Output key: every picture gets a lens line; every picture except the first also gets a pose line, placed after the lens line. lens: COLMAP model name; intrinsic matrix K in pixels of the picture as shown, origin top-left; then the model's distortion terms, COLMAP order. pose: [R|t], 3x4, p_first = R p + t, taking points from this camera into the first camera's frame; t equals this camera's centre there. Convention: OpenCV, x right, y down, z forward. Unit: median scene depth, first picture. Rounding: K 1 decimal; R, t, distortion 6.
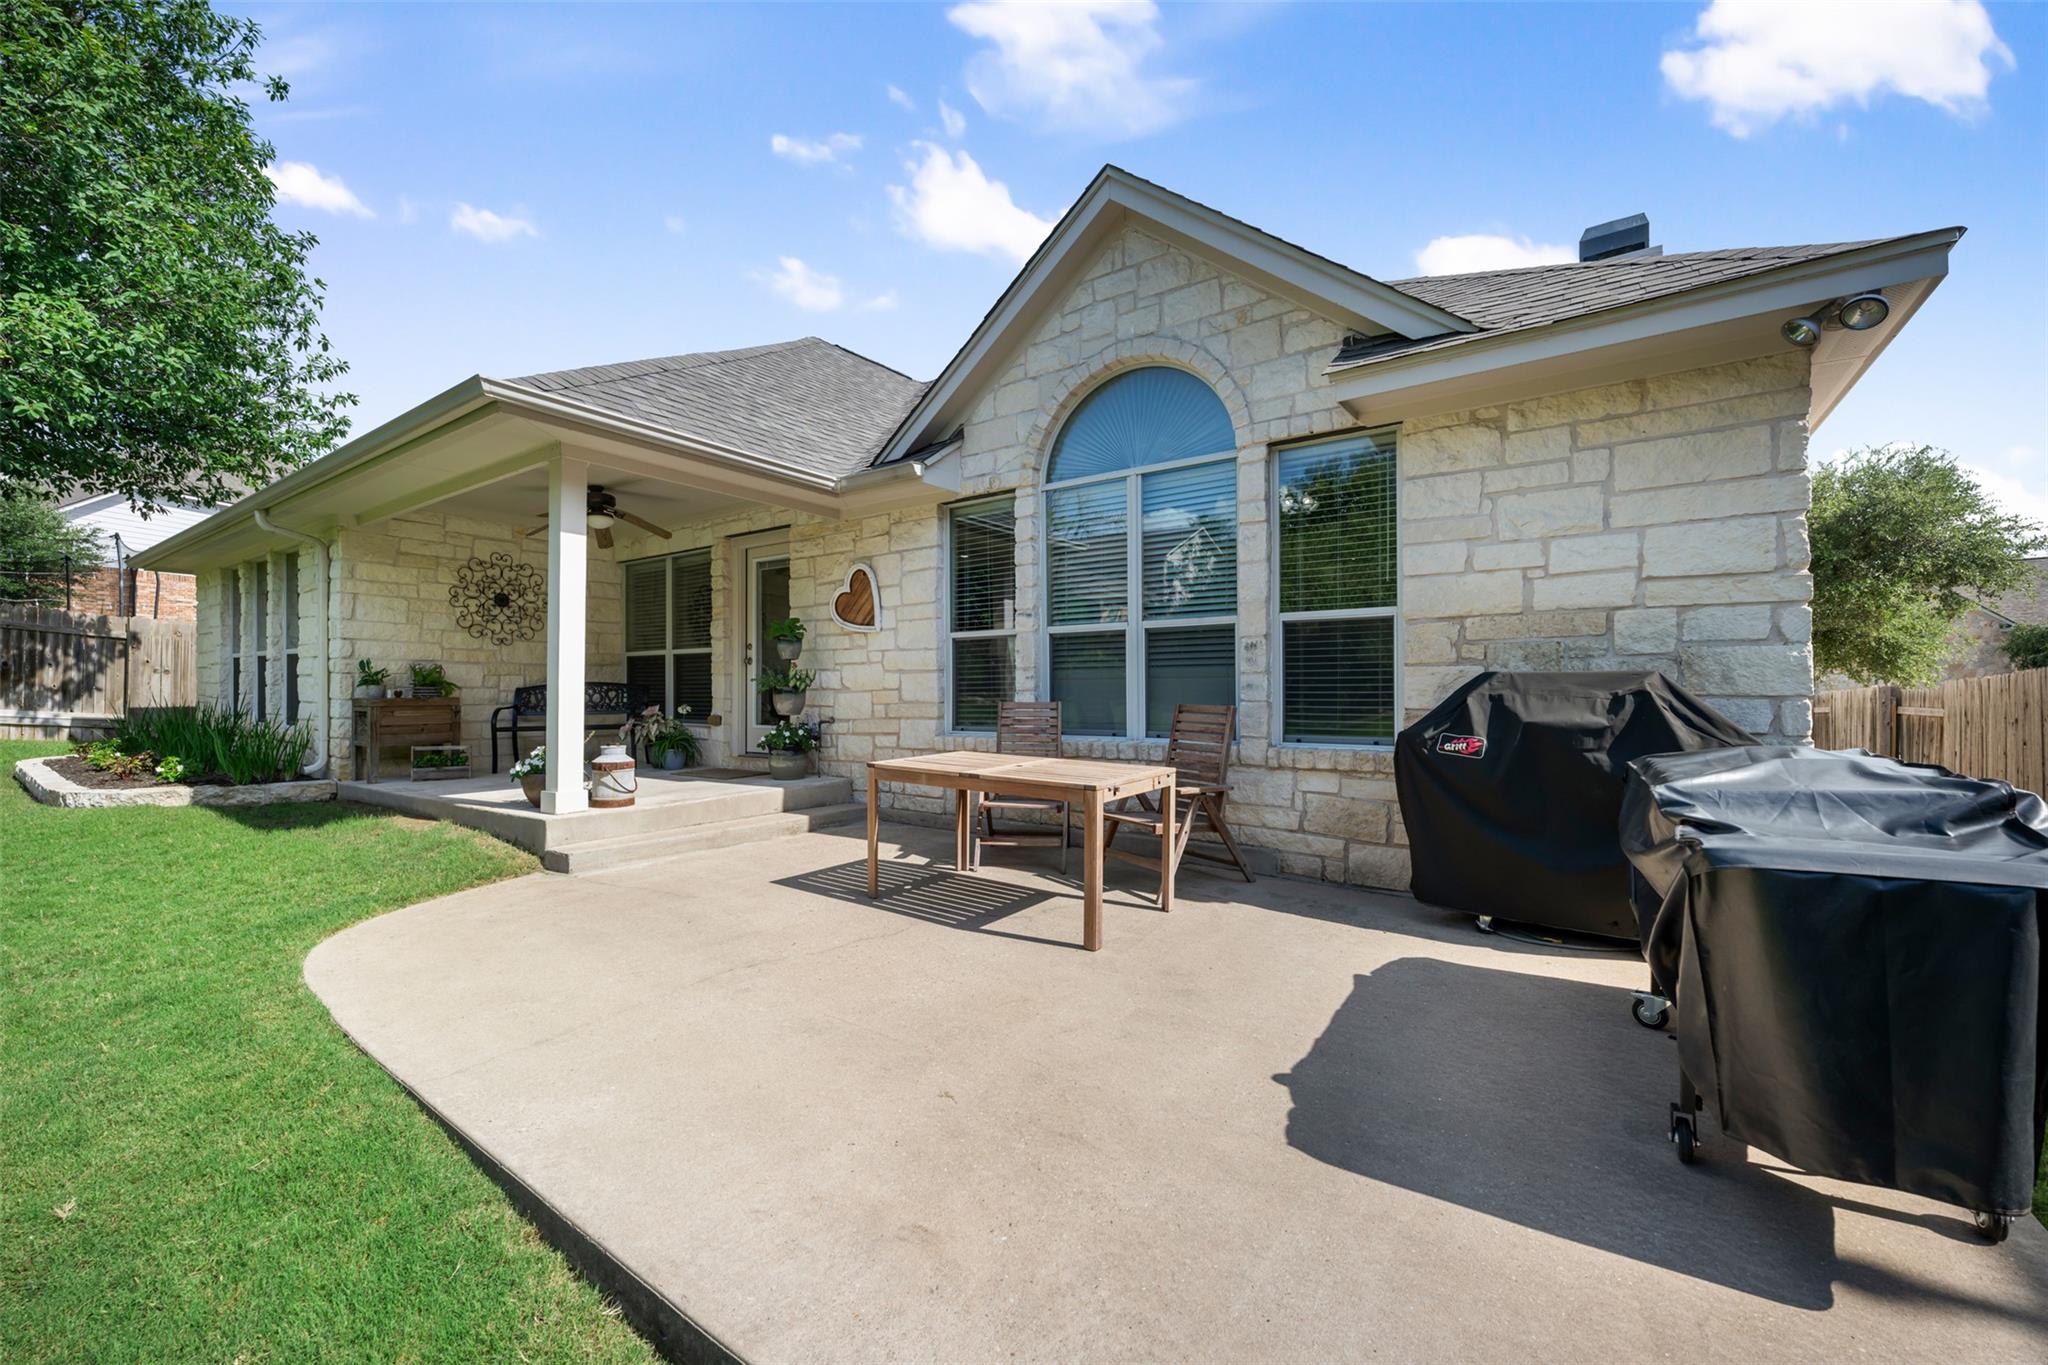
lens RADIAL K [[794.7, 0, 1017.0], [0, 794.7, 686.6], [0, 0, 1]] dist [-0.002829, -0.000071]
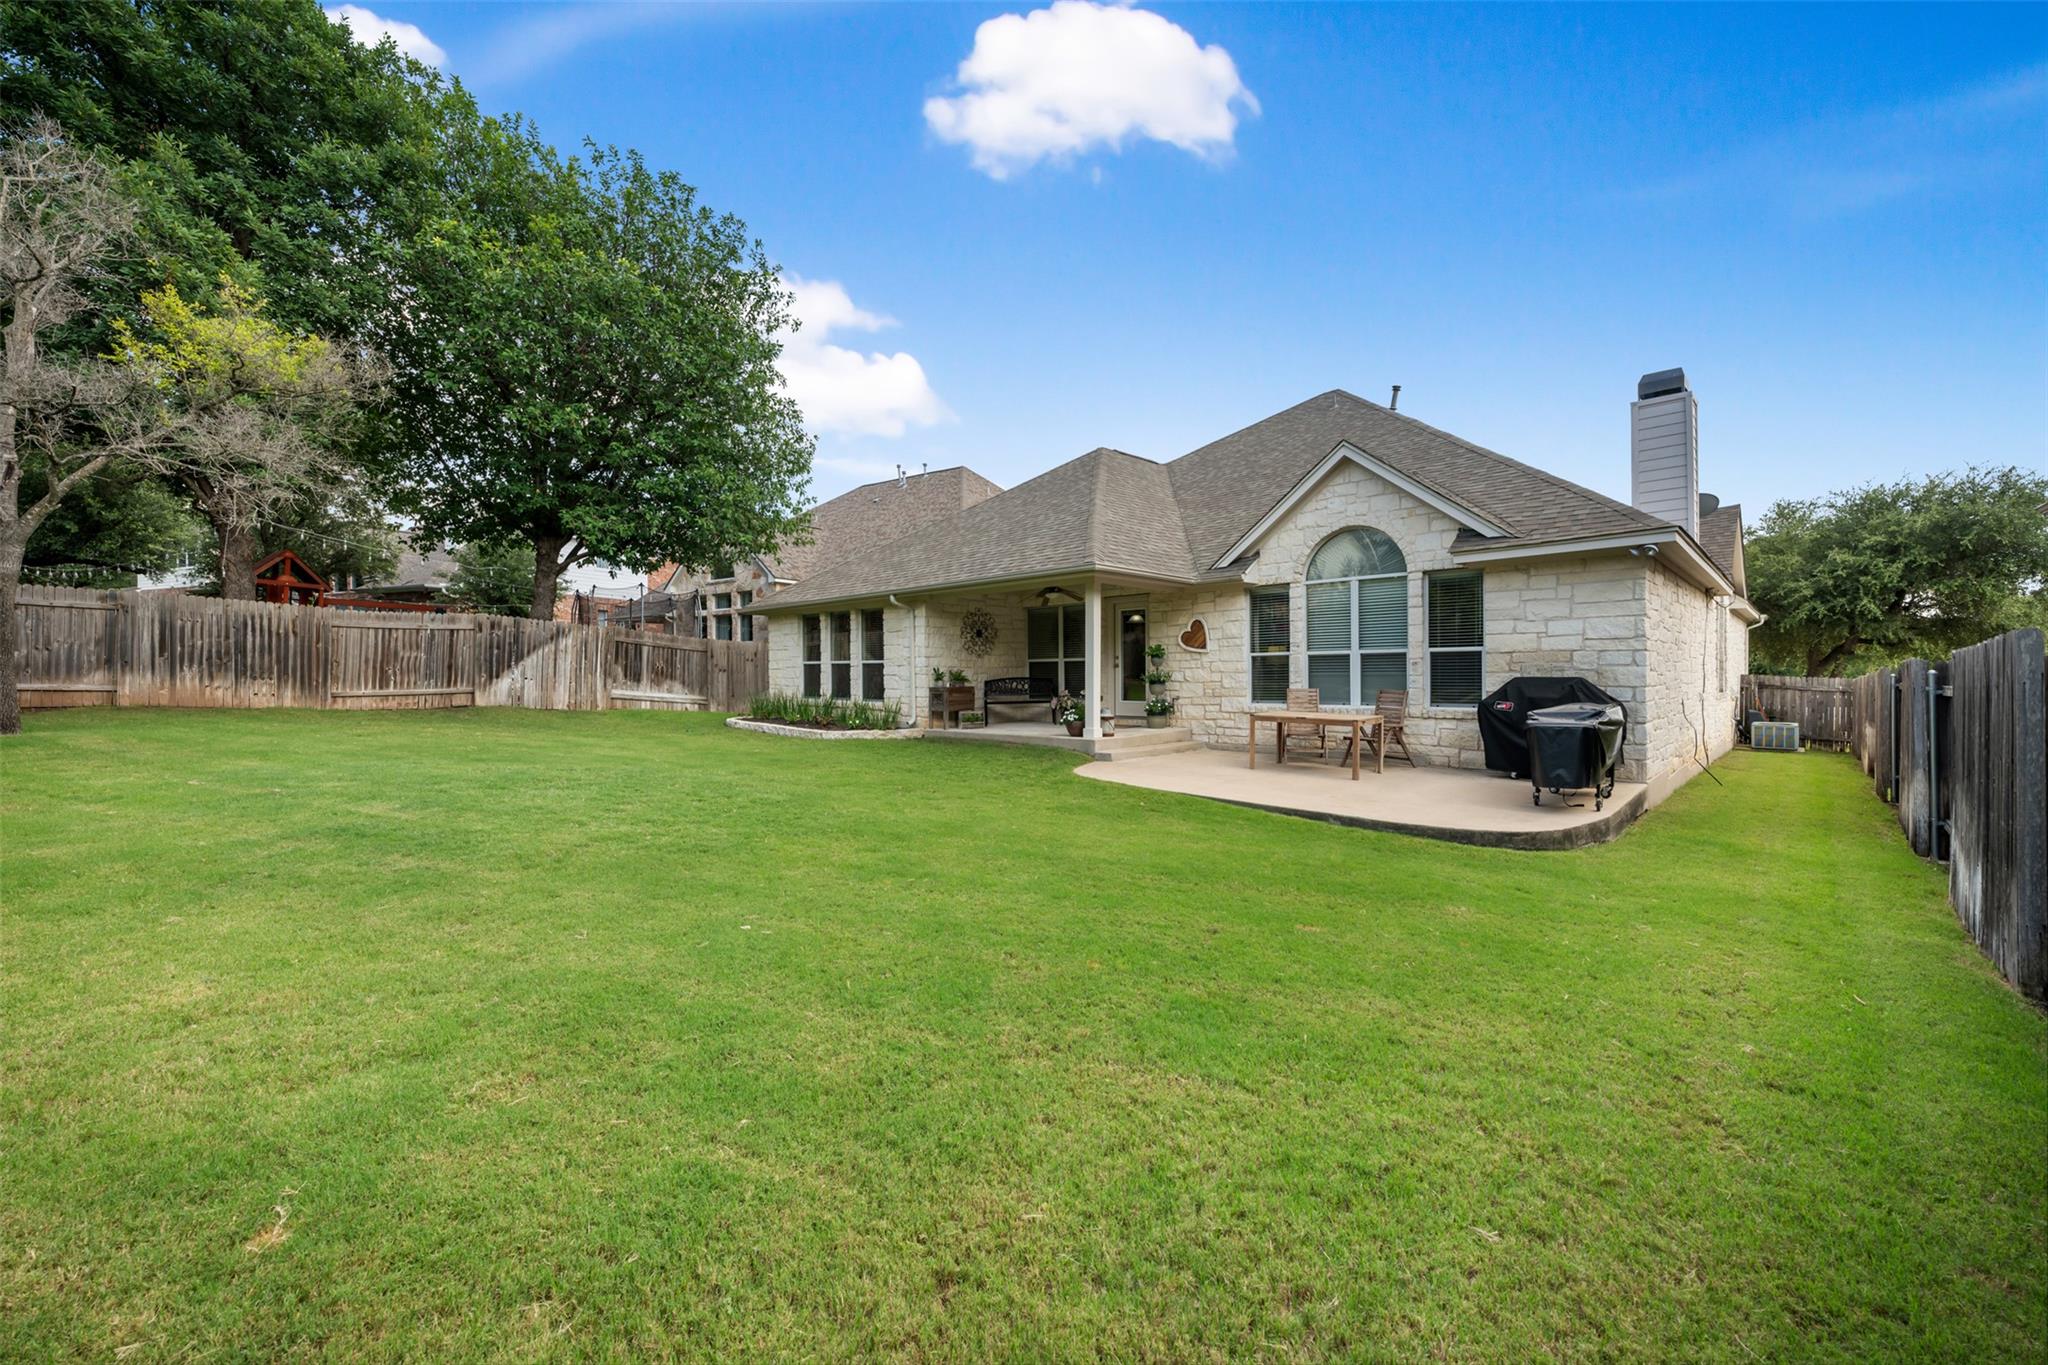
lens RADIAL K [[794.7, 0, 1028.9], [0, 794.7, 685.3], [0, 0, 1]] dist [-0.002829, -0.000071]
pose [[0.989389, -0.003167, -0.145254, -0.402688], [0.006165, 0.999777, 0.020193, -0.036863], [0.145157, -0.020874, 0.989188, -1.211601]]
